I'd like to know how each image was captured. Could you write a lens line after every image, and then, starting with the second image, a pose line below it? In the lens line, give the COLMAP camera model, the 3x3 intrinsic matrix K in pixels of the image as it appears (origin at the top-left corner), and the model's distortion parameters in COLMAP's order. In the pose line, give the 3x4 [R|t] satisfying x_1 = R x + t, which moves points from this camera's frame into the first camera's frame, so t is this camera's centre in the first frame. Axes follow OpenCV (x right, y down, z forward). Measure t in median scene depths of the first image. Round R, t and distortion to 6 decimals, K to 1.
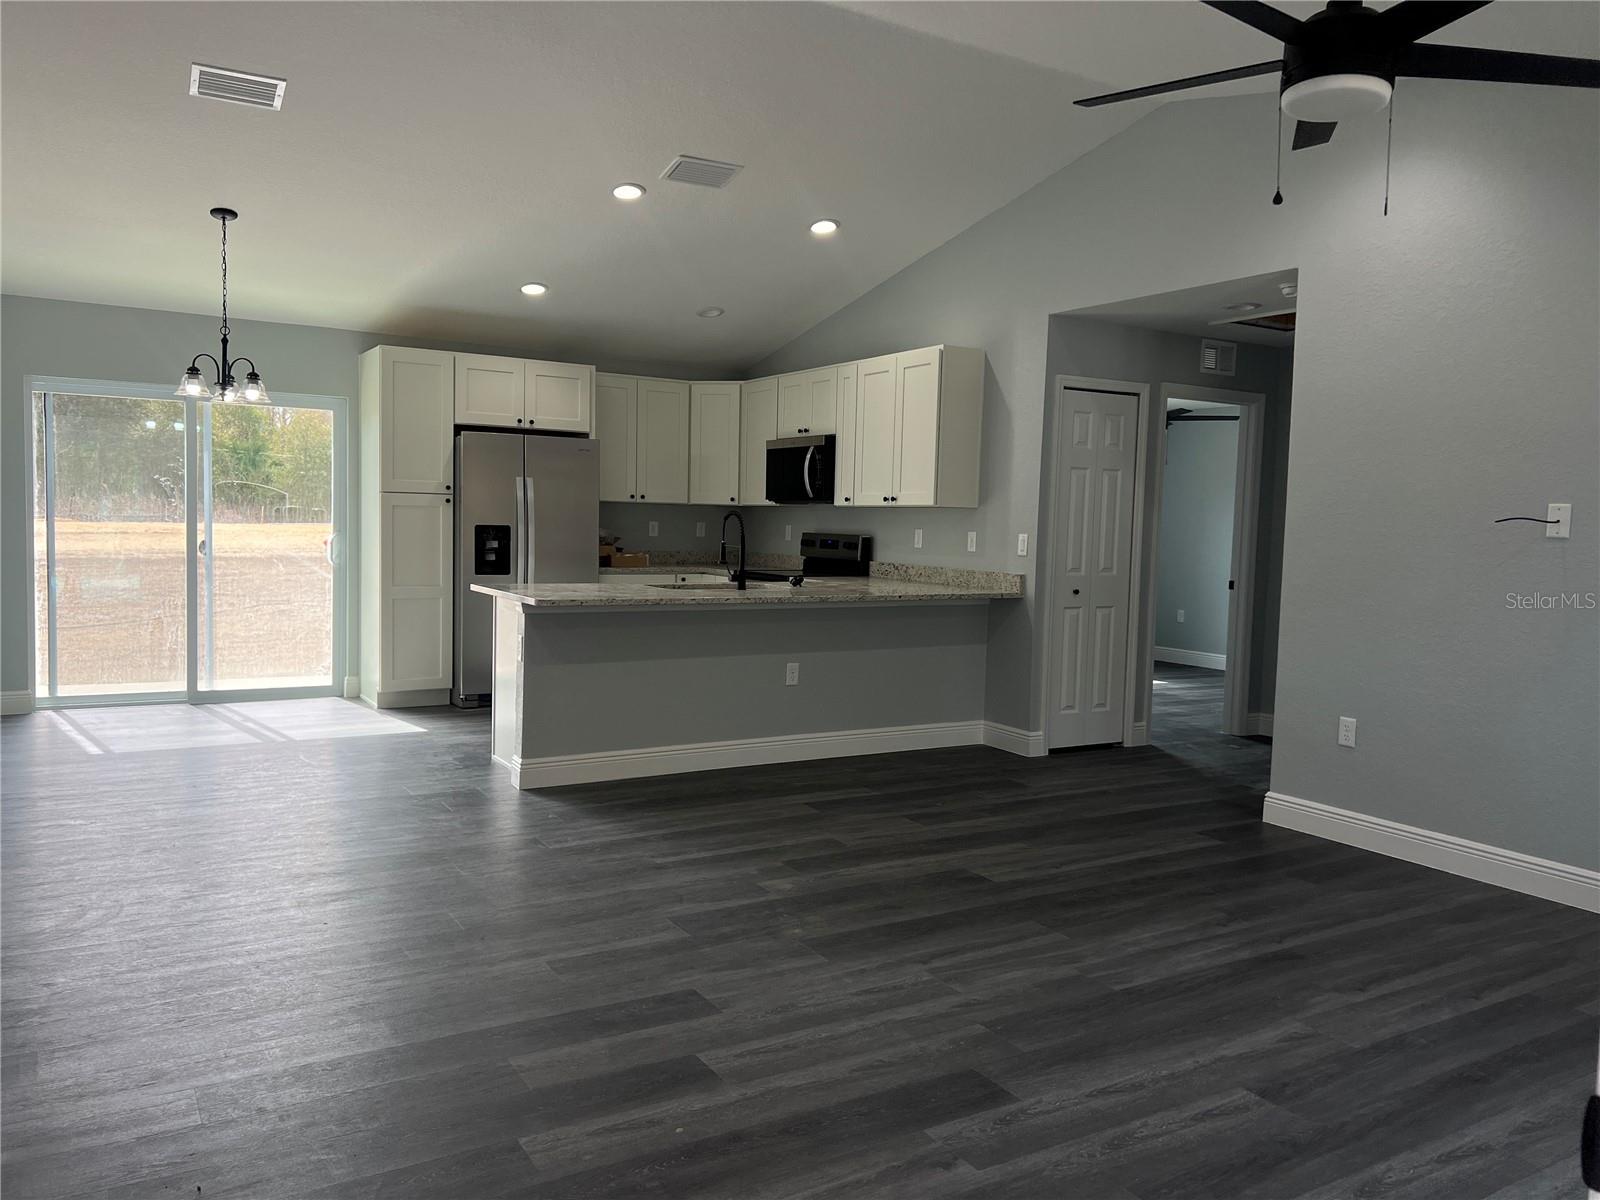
lens RADIAL K [[1197.7, 0, 800.0], [0, 1197.7, 600.0], [0, 0, 1]] dist [0.057407, -0.077912]
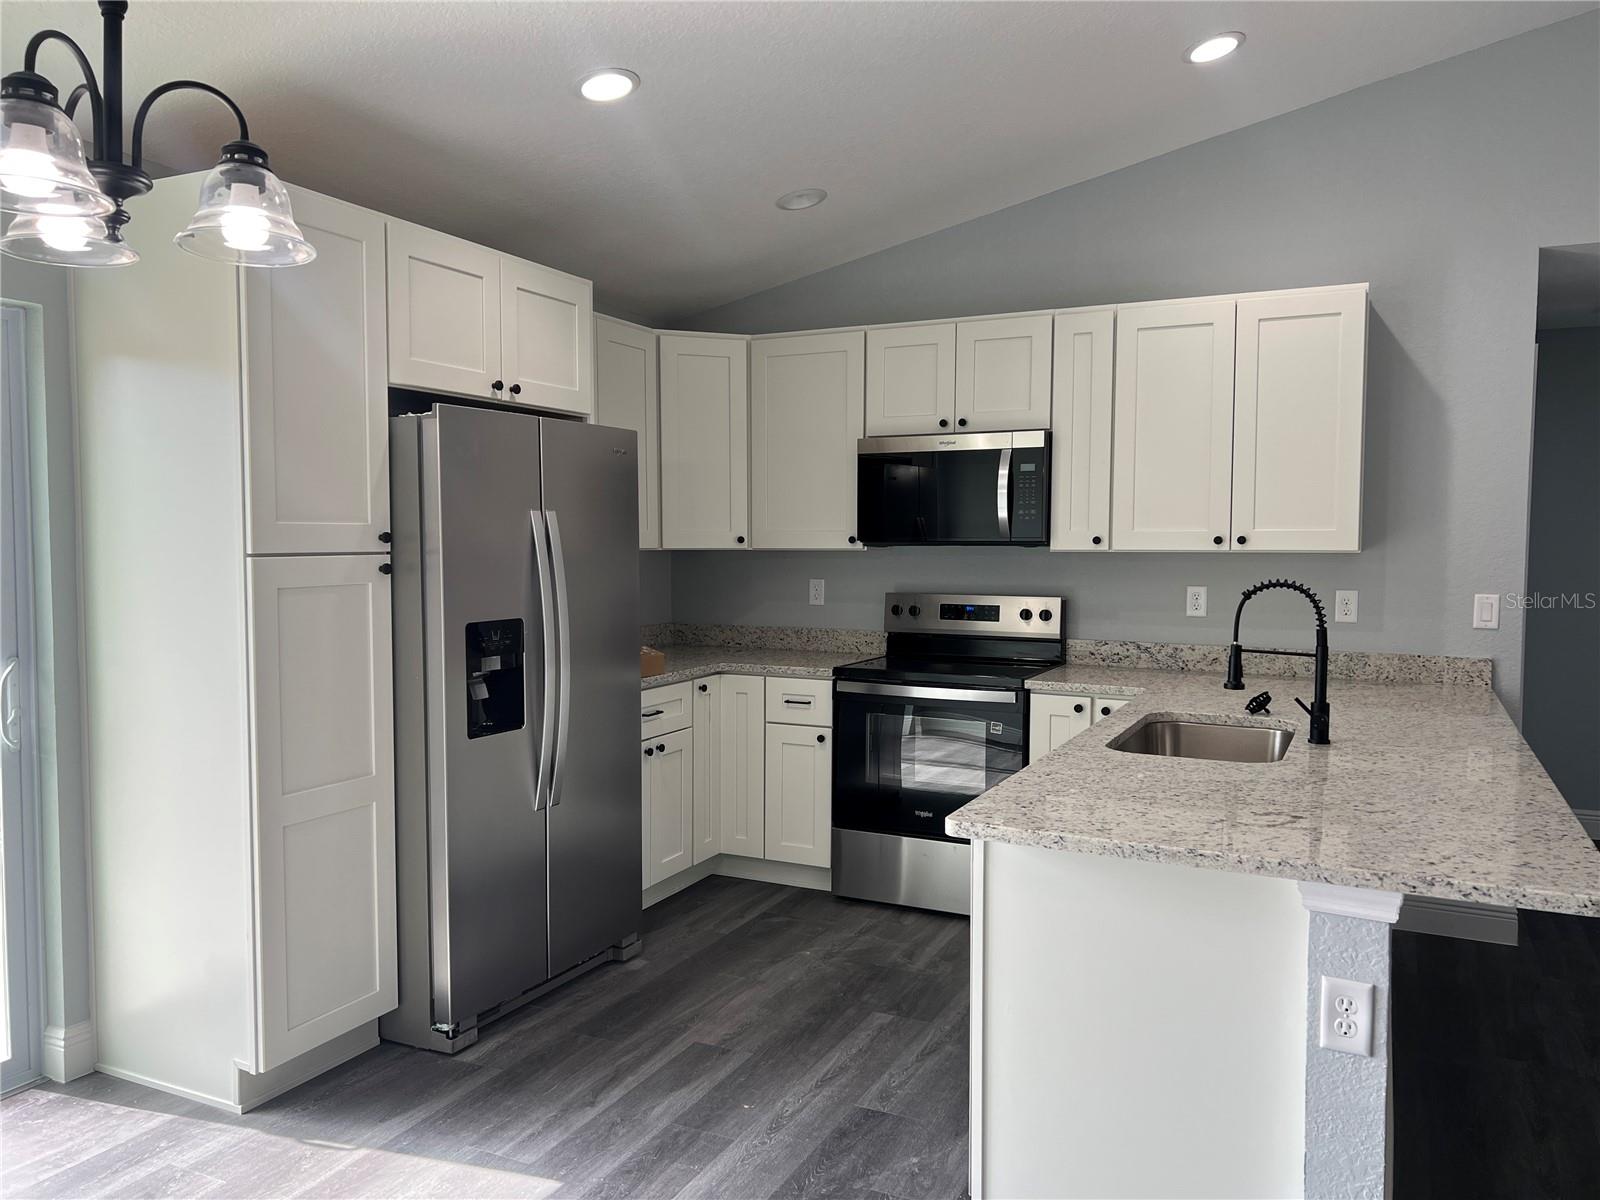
lens RADIAL K [[1197.7, 0, 800.0], [0, 1197.7, 600.0], [0, 0, 1]] dist [0.057407, -0.077912]
pose [[0.839297, -0.052130, 0.541169, -0.400910], [0.056414, 0.998370, 0.008680, -0.067481], [-0.540739, 0.023244, 0.840869, 0.575784]]
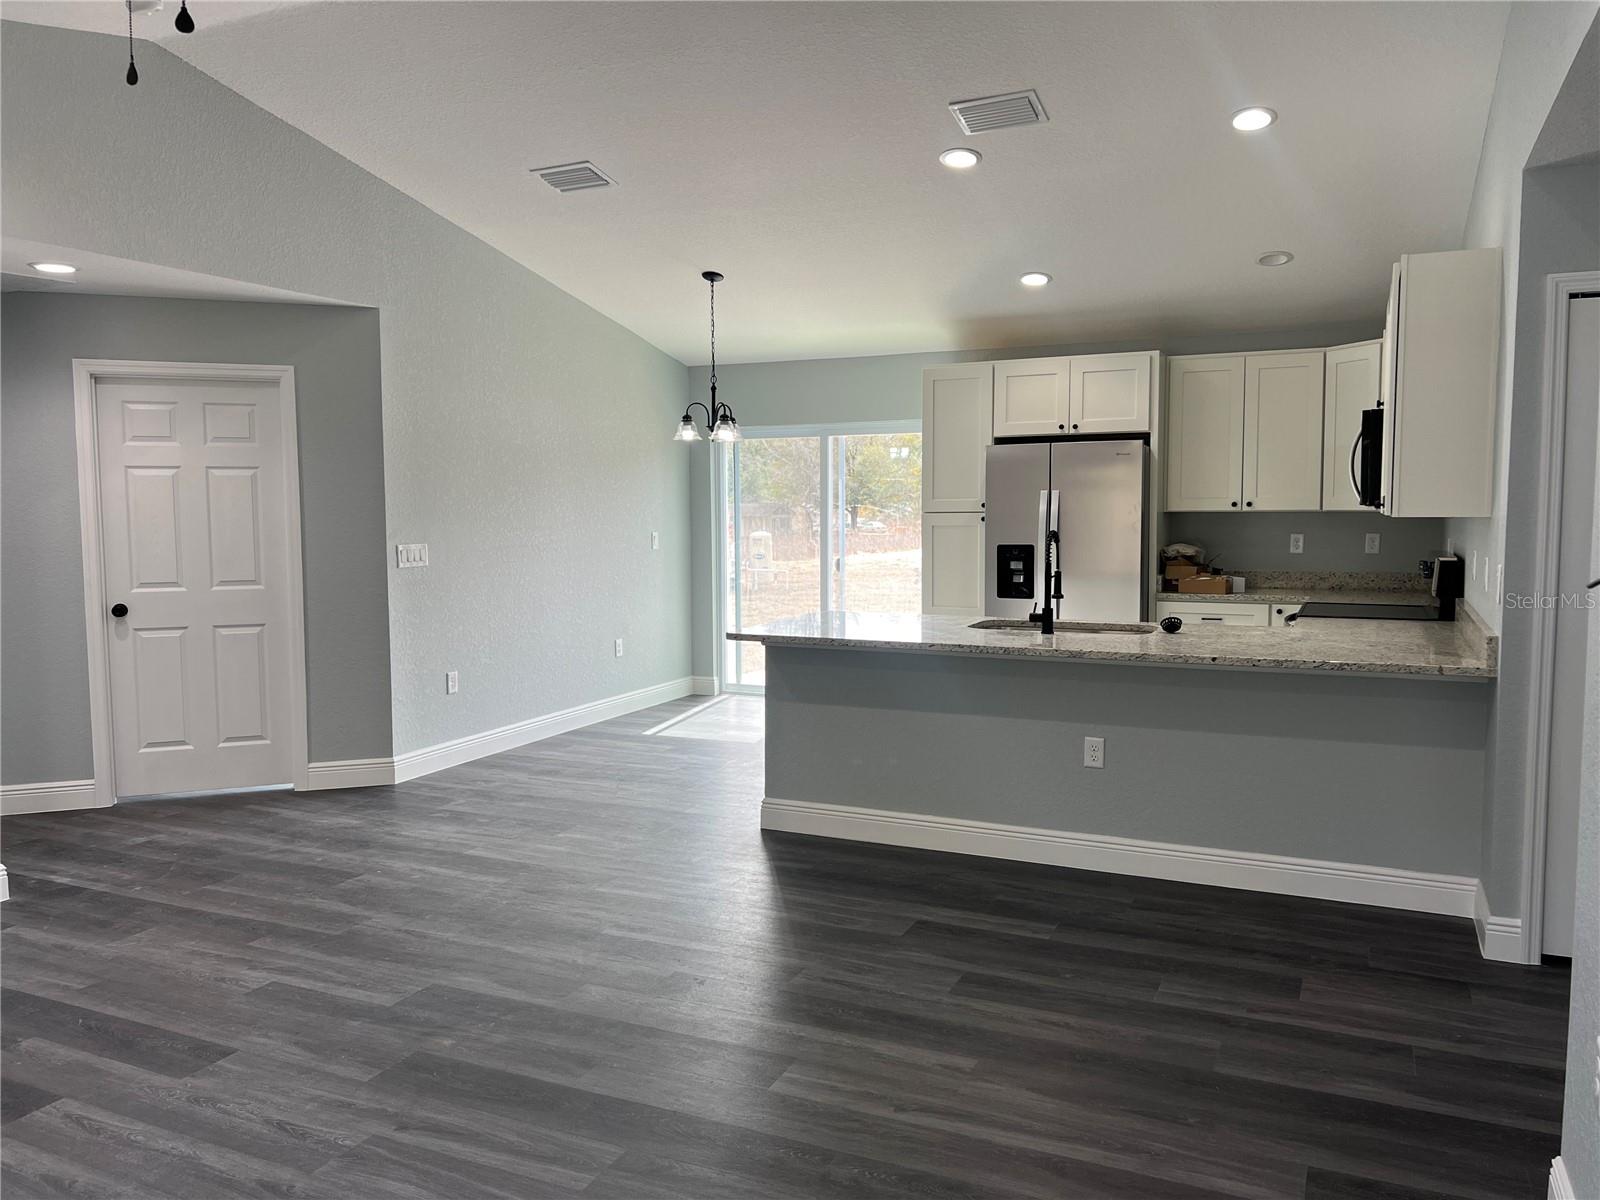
lens RADIAL K [[1202.6, 0, 800.0], [0, 1202.6, 600.0], [0, 0, 1]] dist [0.007001, -0.000141]
pose [[0.555351, 0.037118, -0.830787, 0.417983], [-0.033843, 0.999185, 0.022019, -0.034838], [0.830927, 0.015888, 0.556155, 0.357272]]
